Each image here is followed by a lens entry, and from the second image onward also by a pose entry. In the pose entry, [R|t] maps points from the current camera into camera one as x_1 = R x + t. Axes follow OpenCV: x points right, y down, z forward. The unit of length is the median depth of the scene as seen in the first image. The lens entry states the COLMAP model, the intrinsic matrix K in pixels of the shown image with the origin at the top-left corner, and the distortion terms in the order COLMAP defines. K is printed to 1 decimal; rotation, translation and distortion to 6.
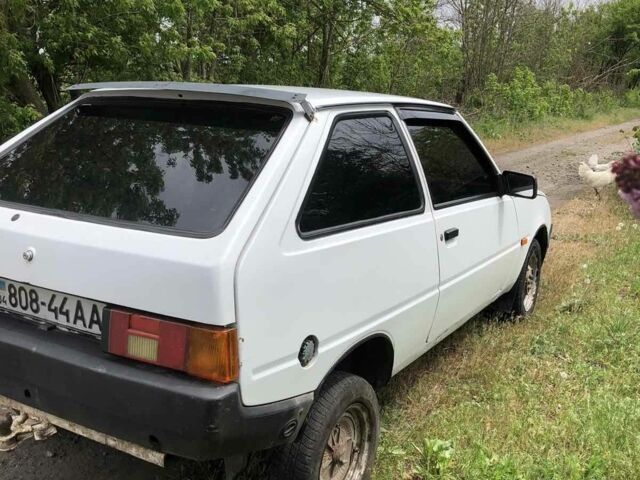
lens RADIAL K [[691.3, 0, 320.0], [0, 691.3, 240.0], [0, 0, 1]] dist [0.075599, -0.199226]
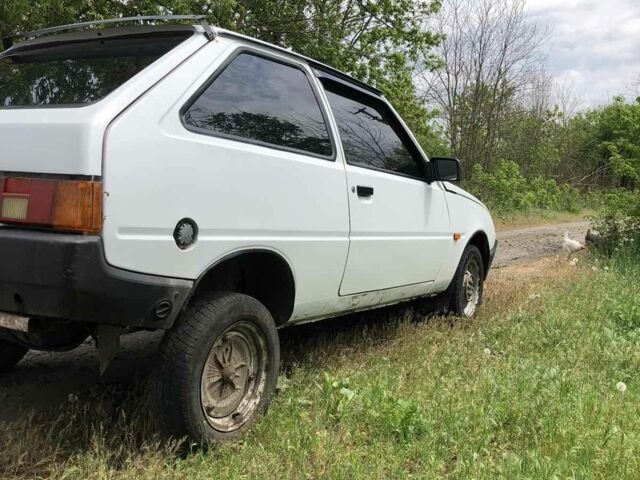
lens RADIAL K [[691.3, 0, 320.0], [0, 691.3, 240.0], [0, 0, 1]] dist [0.075599, -0.199226]
pose [[0.999671, 0.025274, -0.004261, 0.147592], [-0.025628, 0.987902, -0.152948, 0.255478], [0.000343, 0.153007, 0.988225, -0.005357]]
